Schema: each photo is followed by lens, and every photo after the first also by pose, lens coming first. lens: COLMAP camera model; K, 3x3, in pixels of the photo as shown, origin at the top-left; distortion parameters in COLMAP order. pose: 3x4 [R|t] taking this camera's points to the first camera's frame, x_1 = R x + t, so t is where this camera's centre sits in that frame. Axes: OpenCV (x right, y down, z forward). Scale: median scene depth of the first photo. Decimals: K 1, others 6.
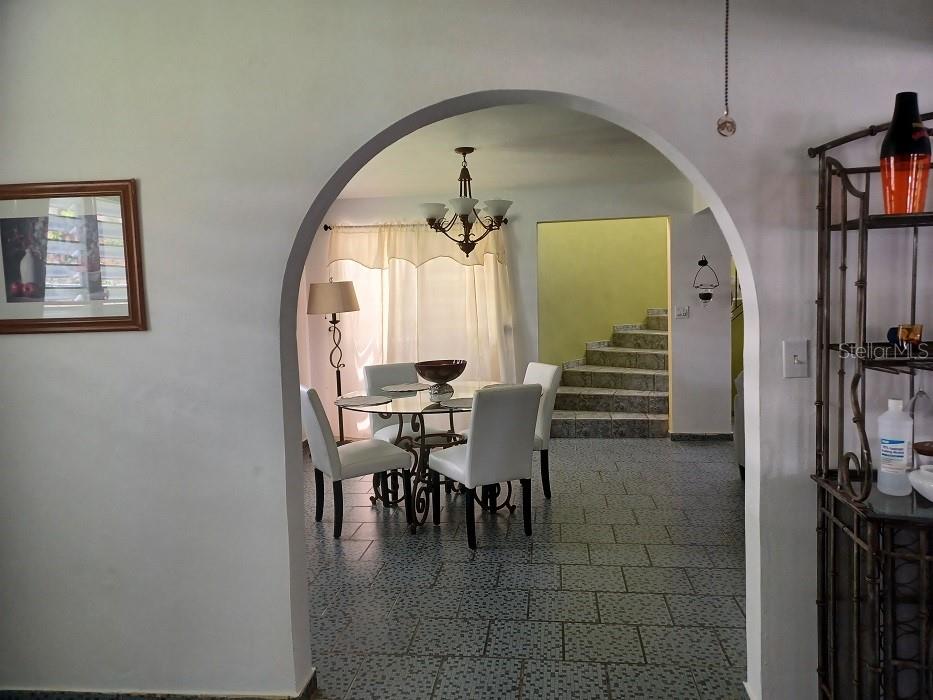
lens RADIAL K [[675.9, 0, 468.6], [0, 675.9, 344.0], [0, 0, 1]] dist [0.118551, -0.186399]
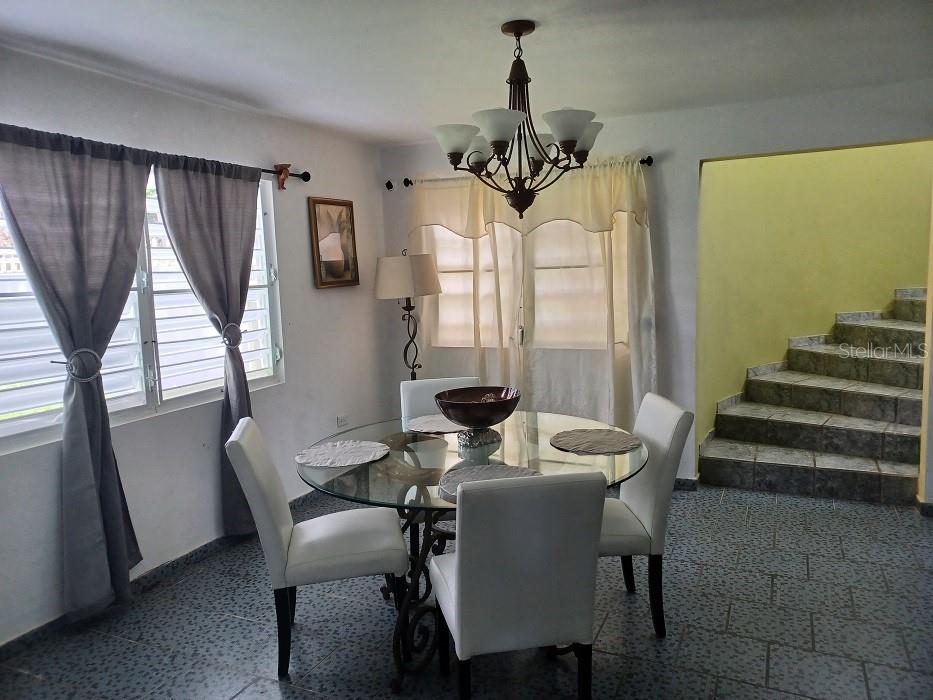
lens RADIAL K [[664.3, 0, 466.3], [0, 664.3, 343.4], [0, 0, 1]] dist [0.063565, -0.071499]
pose [[0.948886, 0.038285, -0.313287, 0.090074], [-0.020526, 0.998000, 0.059790, -0.036547], [0.314950, -0.050303, 0.947774, 0.292855]]
